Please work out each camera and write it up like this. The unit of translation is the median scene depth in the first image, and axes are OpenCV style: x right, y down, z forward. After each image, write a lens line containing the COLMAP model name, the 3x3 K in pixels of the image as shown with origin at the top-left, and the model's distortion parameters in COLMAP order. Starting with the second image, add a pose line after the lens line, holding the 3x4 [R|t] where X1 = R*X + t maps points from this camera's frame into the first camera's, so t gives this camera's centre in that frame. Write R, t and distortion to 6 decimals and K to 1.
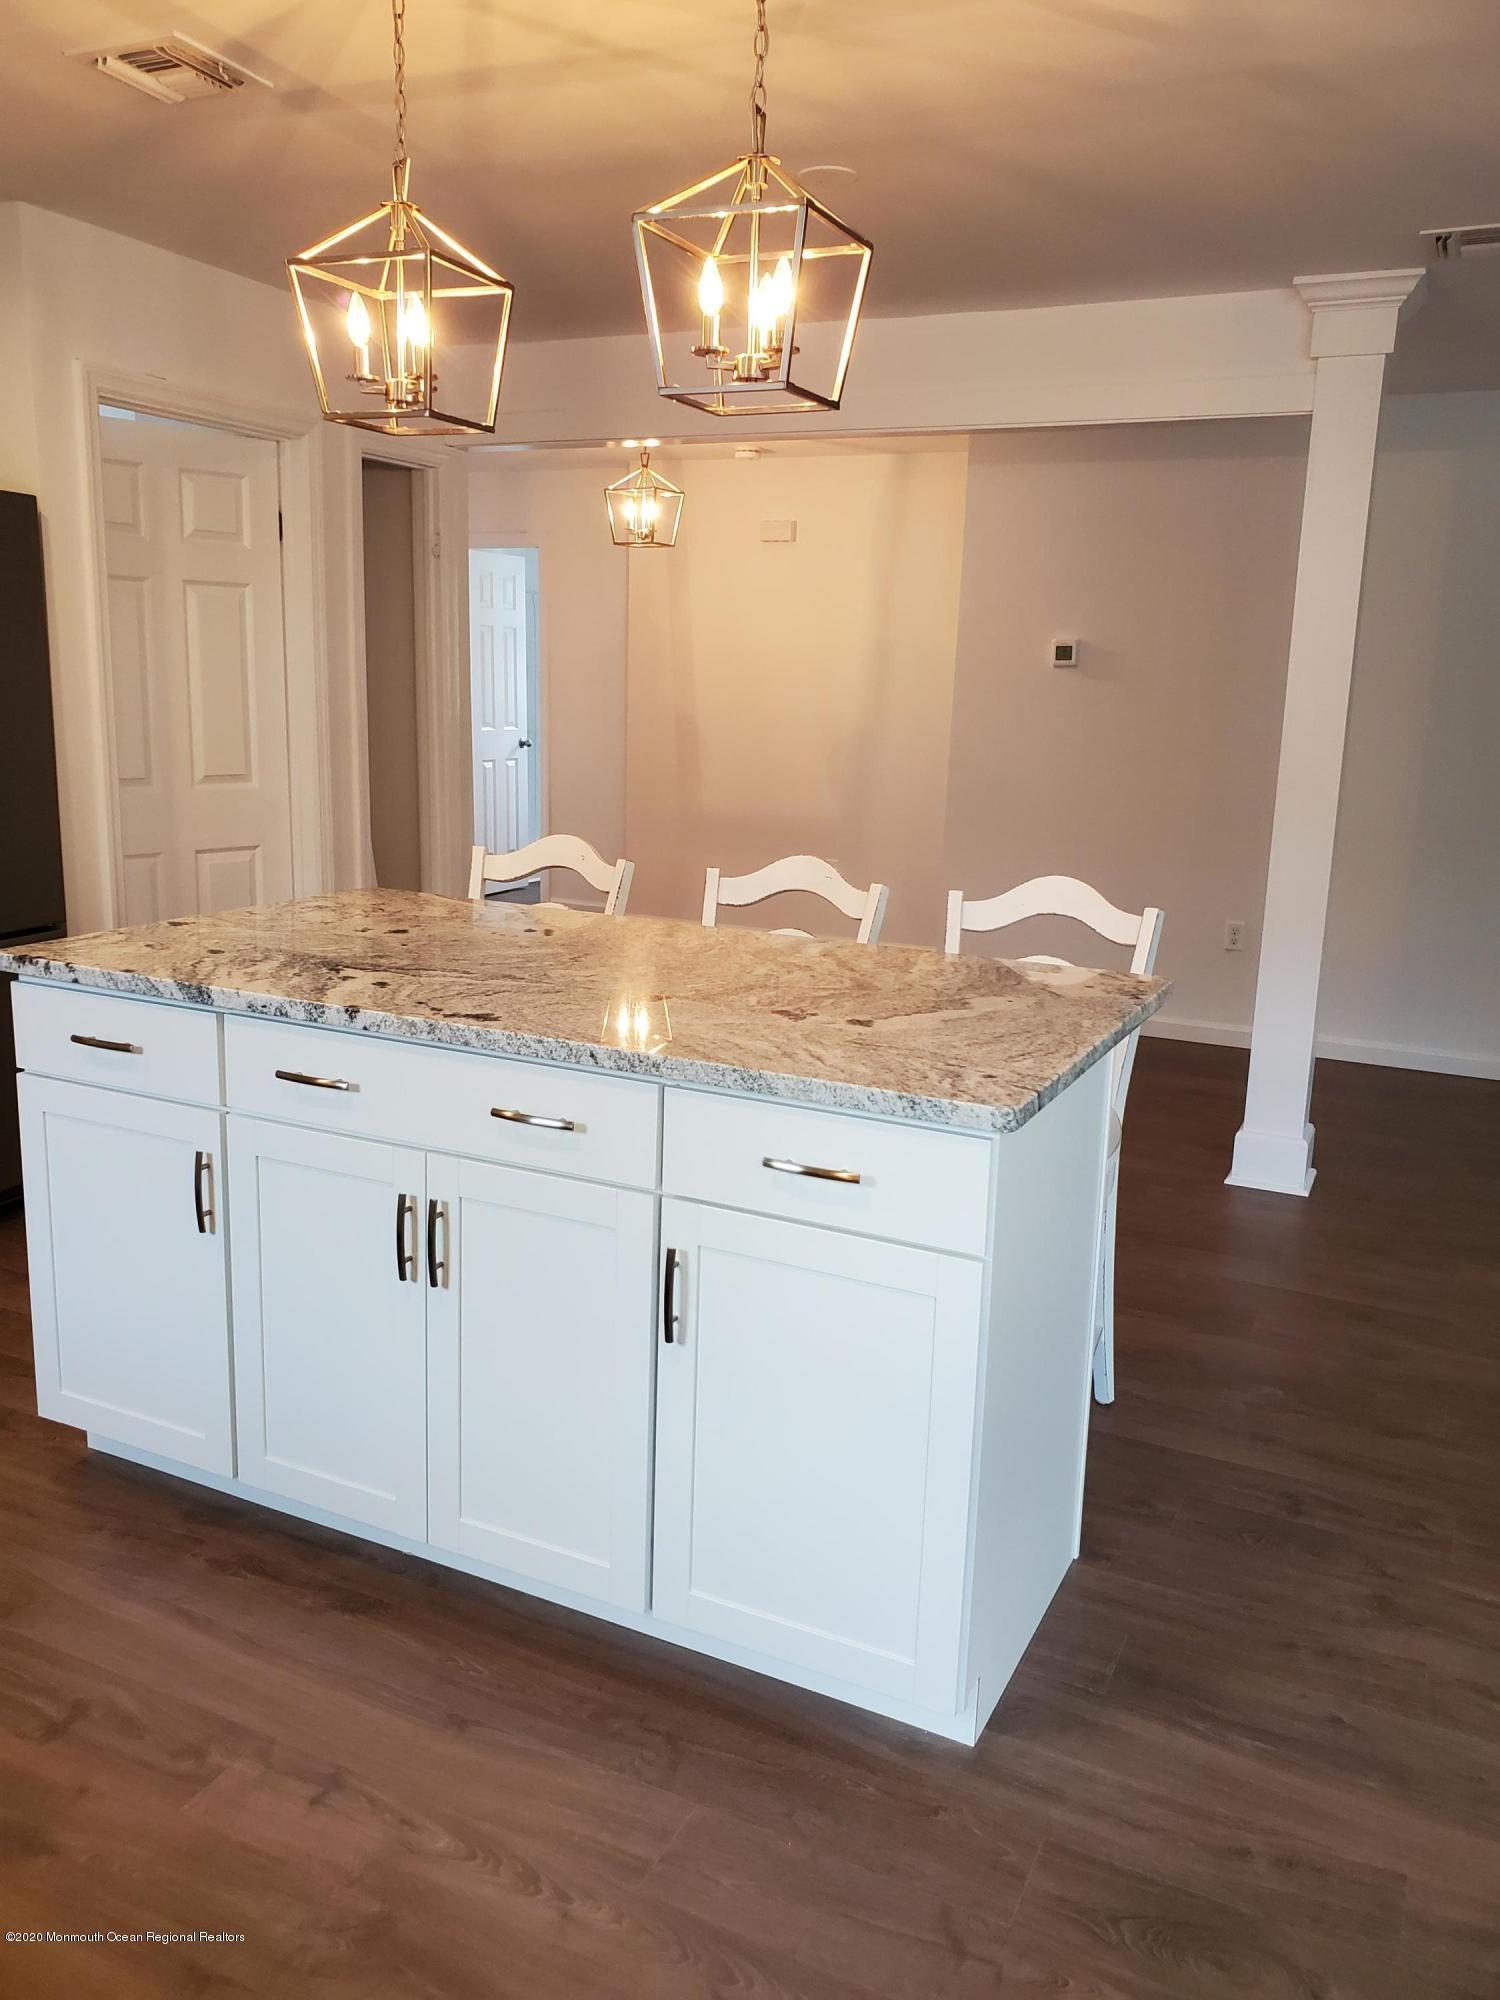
lens RADIAL K [[1565.2, 0, 750.0], [0, 1565.2, 1000.0], [0, 0, 1]] dist [-0.048753, 0.003289]
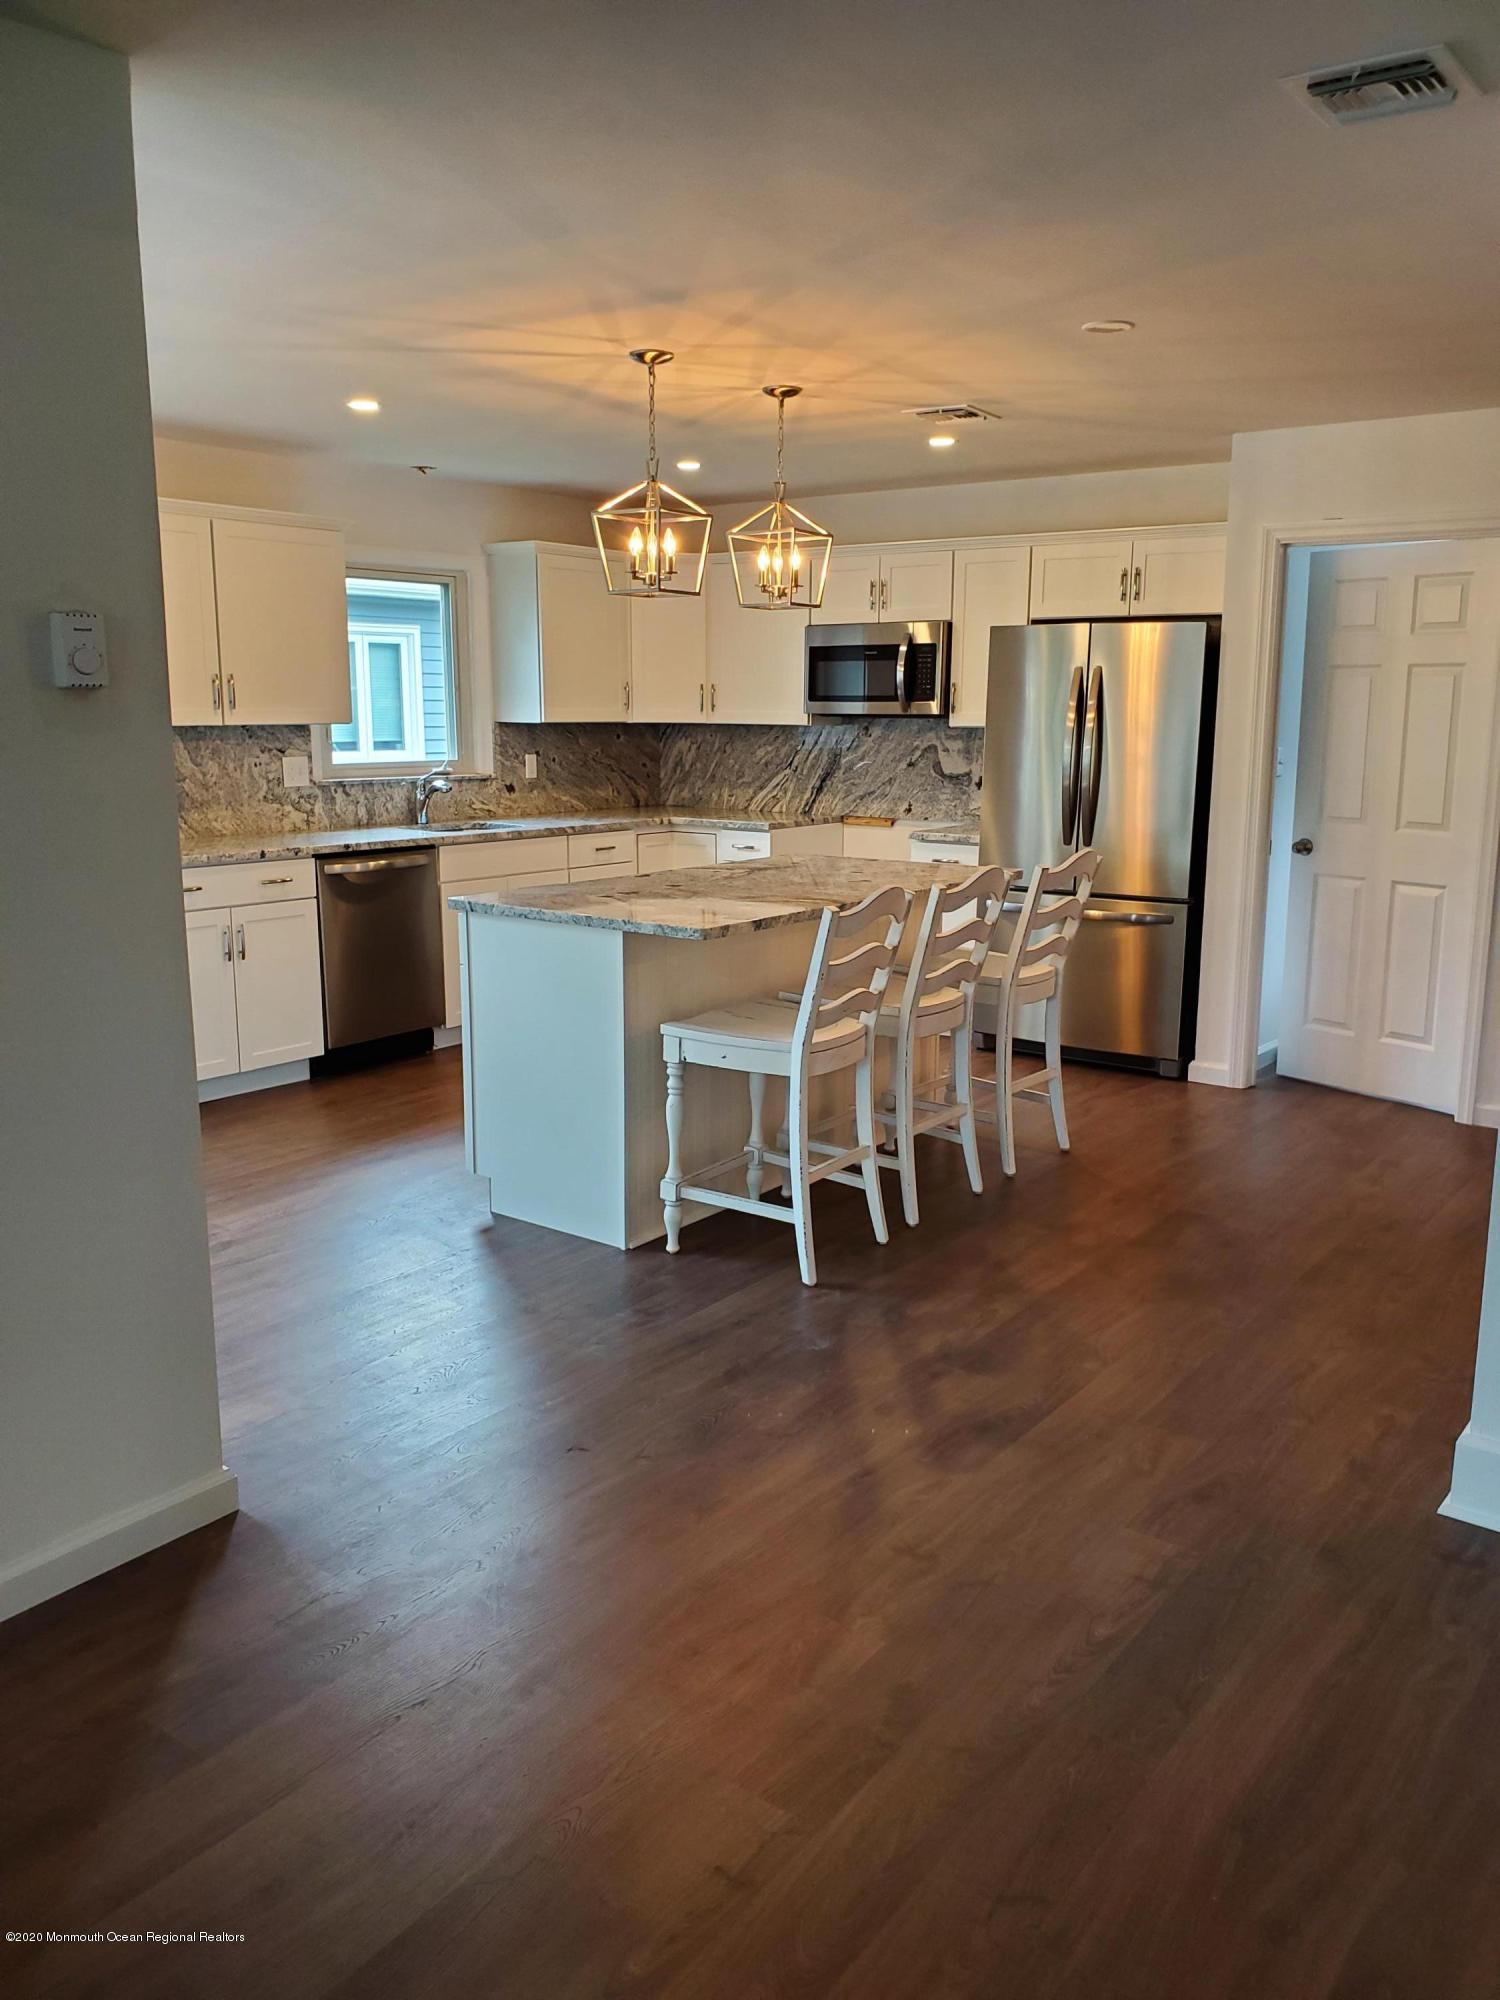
lens RADIAL K [[1565.2, 0, 750.0], [0, 1565.2, 1000.0], [0, 0, 1]] dist [-0.048753, 0.003289]
pose [[-0.191565, 0.157342, -0.968786, 1.026554], [-0.228002, 0.952929, 0.199851, -0.145925], [0.954630, 0.259170, -0.146674, 0.772658]]
